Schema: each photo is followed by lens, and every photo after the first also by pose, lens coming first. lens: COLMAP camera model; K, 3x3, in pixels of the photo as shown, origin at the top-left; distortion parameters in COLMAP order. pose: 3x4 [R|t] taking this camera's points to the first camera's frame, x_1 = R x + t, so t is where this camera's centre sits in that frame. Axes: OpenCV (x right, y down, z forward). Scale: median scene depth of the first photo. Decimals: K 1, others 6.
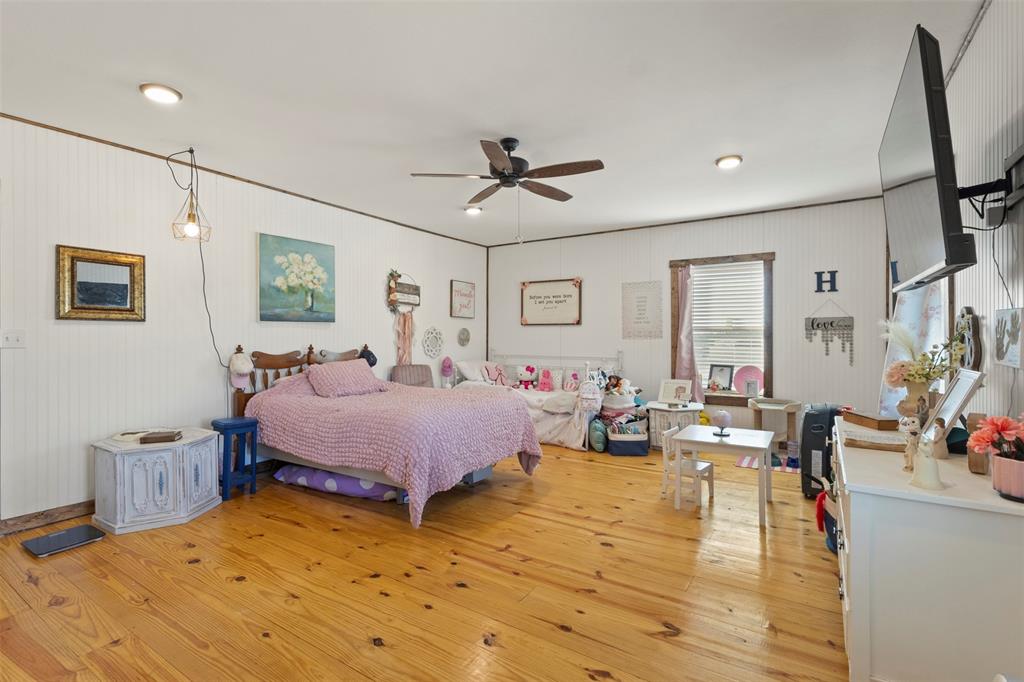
lens RADIAL K [[482.0, 0, 508.7], [0, 482.0, 339.2], [0, 0, 1]] dist [-0.000553, 0.000084]
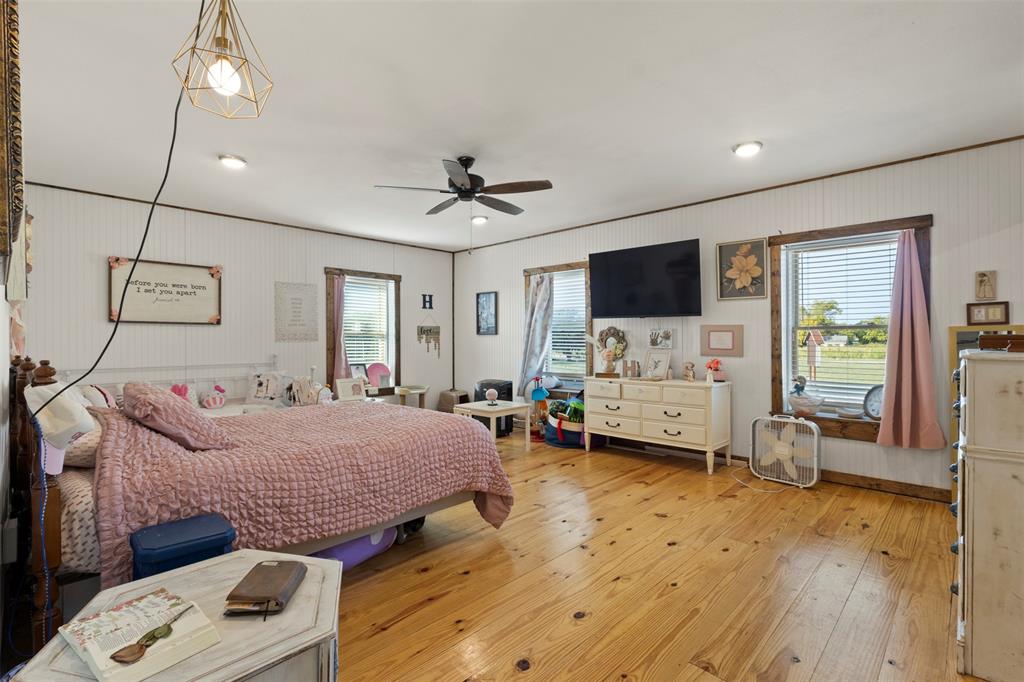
lens RADIAL K [[482.0, 0, 508.7], [0, 482.0, 339.2], [0, 0, 1]] dist [-0.000553, 0.000084]
pose [[0.179672, -0.000211, 0.983726, -0.737639], [0.006375, 0.999979, -0.000950, -0.002634], [-0.983706, 0.006442, 0.179670, 0.494313]]
